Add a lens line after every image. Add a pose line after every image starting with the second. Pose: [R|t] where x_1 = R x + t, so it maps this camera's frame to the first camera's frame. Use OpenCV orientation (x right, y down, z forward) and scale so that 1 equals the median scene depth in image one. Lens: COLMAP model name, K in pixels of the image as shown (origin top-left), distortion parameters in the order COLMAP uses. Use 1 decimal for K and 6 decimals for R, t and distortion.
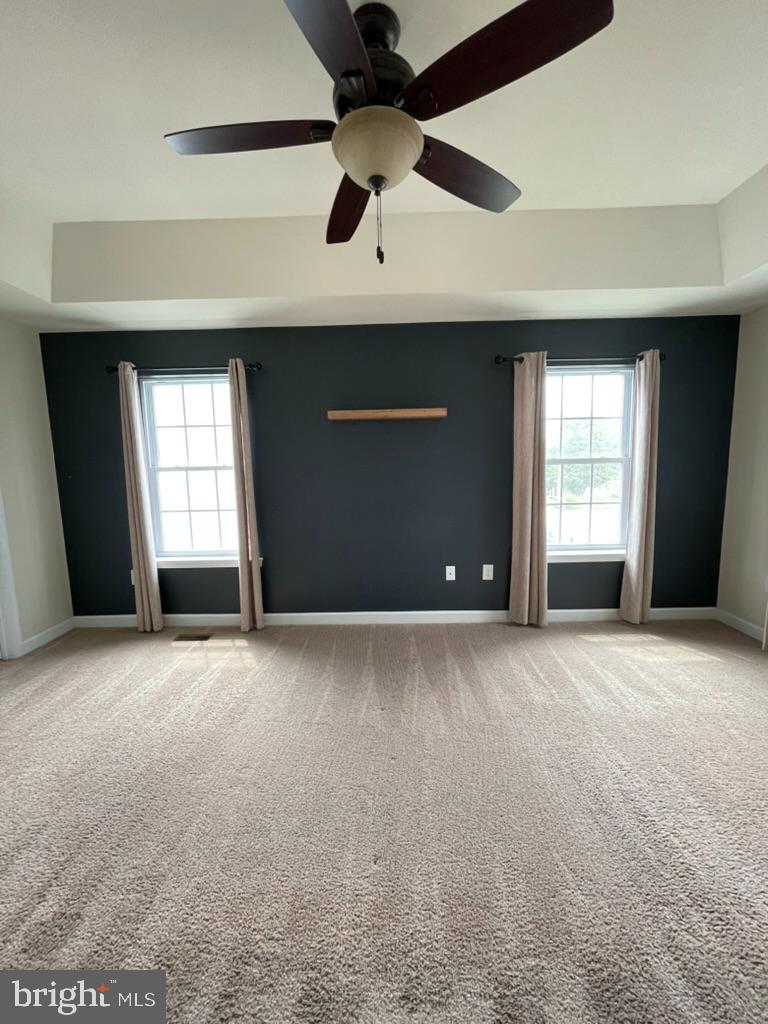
lens RADIAL K [[411.1, 0, 388.2], [0, 411.1, 508.0], [0, 0, 1]] dist [-0.007991, 0.000005]
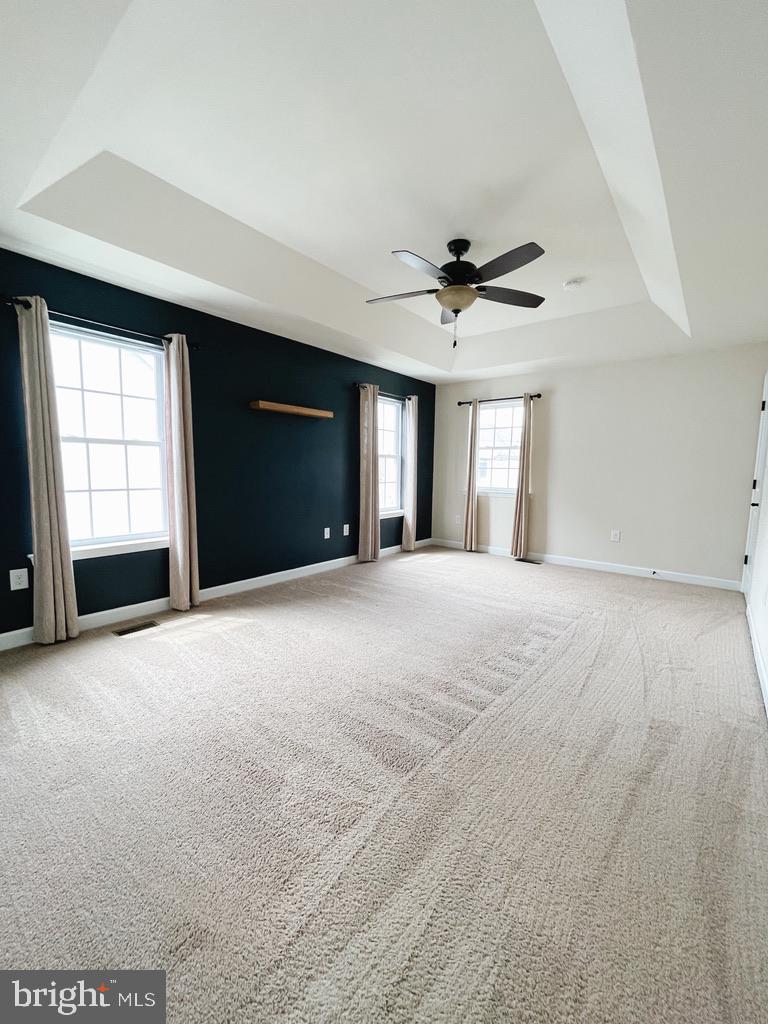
lens RADIAL K [[408.3, 0, 392.4], [0, 408.3, 505.3], [0, 0, 1]] dist [0.019059, -0.000095]
pose [[0.613628, -0.042651, 0.788442, -0.823068], [0.055173, 0.998415, 0.011070, 0.066691], [-0.787665, 0.036707, 0.615009, -0.007854]]
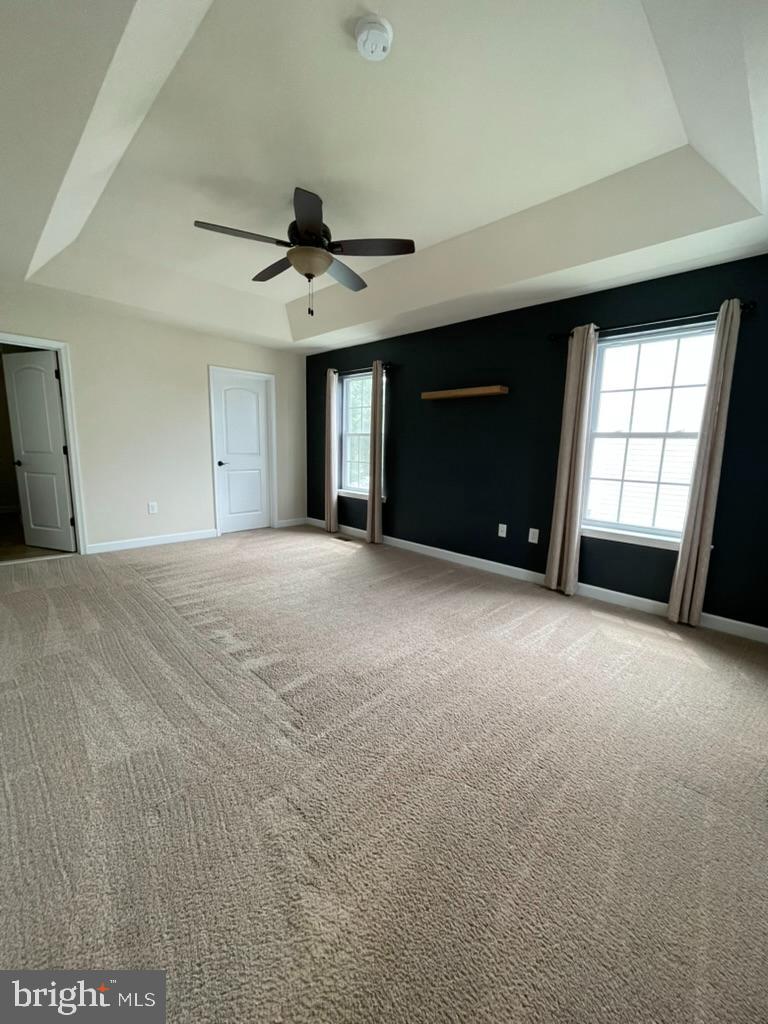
lens RADIAL K [[411.1, 0, 390.3], [0, 411.1, 513.5], [0, 0, 1]] dist [-0.007991, 0.000005]
pose [[0.725742, 0.150571, -0.671287, 0.731208], [-0.117600, 0.988546, 0.094593, 0.040768], [0.677841, 0.010293, 0.735136, -0.069183]]
